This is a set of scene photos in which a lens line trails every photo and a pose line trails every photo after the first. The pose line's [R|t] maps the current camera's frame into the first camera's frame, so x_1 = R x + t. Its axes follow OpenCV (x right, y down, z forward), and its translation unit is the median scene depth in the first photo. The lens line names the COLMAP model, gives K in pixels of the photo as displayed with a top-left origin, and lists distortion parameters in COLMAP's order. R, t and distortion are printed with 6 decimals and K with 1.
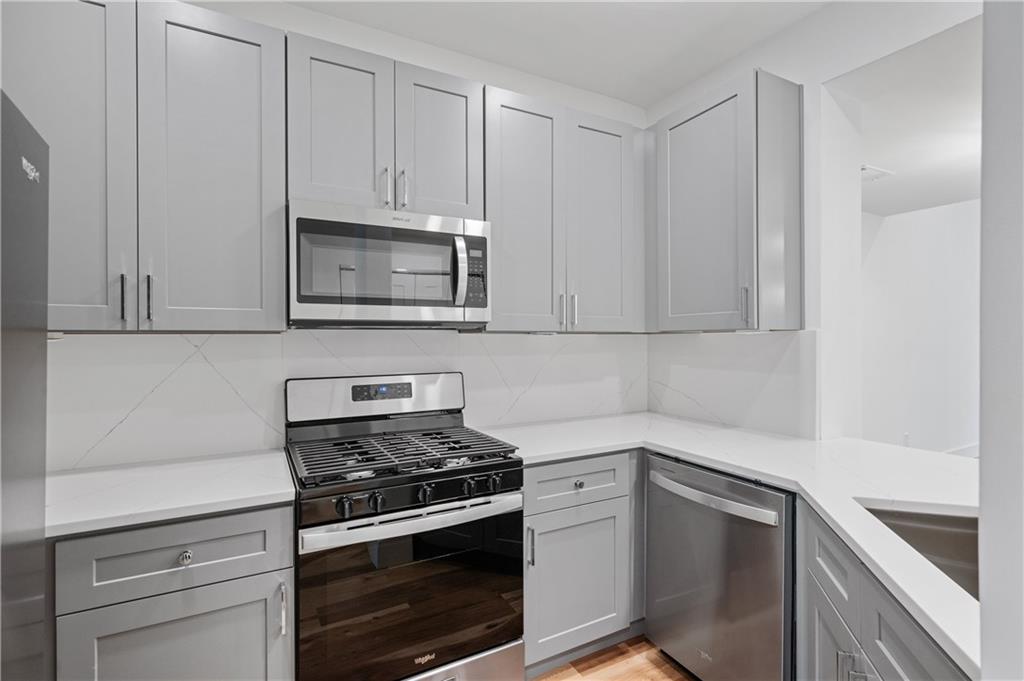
lens RADIAL K [[462.8, 0, 508.7], [0, 462.8, 339.9], [0, 0, 1]] dist [-0.000494, 0.001283]
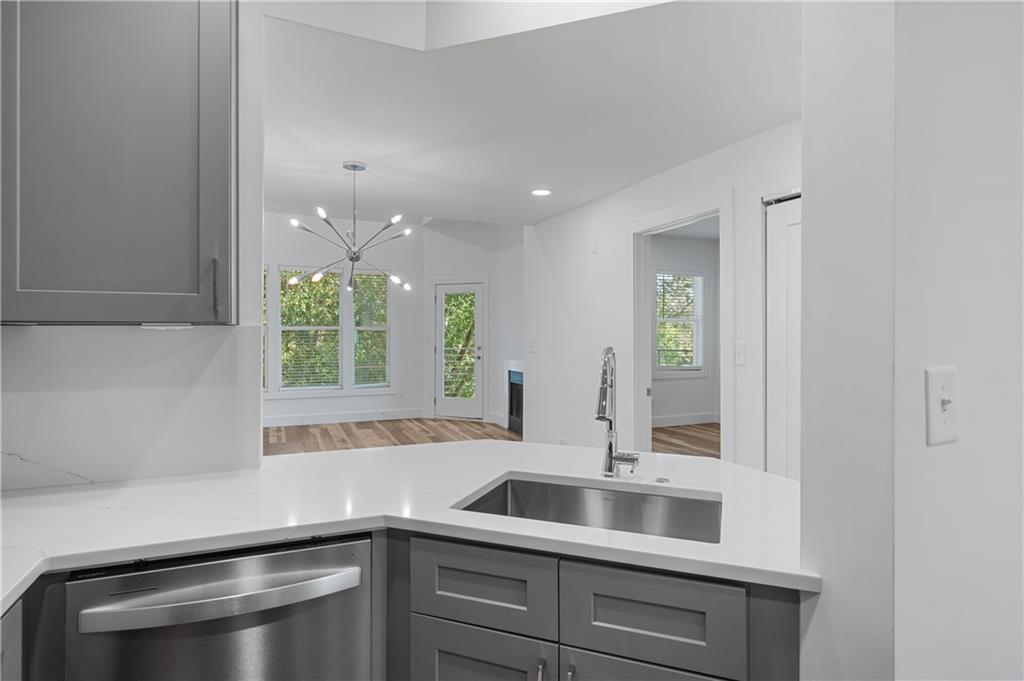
lens RADIAL K [[562.0, 0, 504.9], [0, 562.0, 325.7], [0, 0, 1]] dist [0.004335, -0.001176]
pose [[0.098675, 0.018405, 0.994949, -0.241831], [0.003336, 0.999817, -0.018826, -0.001113], [-0.995114, 0.005177, 0.098596, 0.508264]]
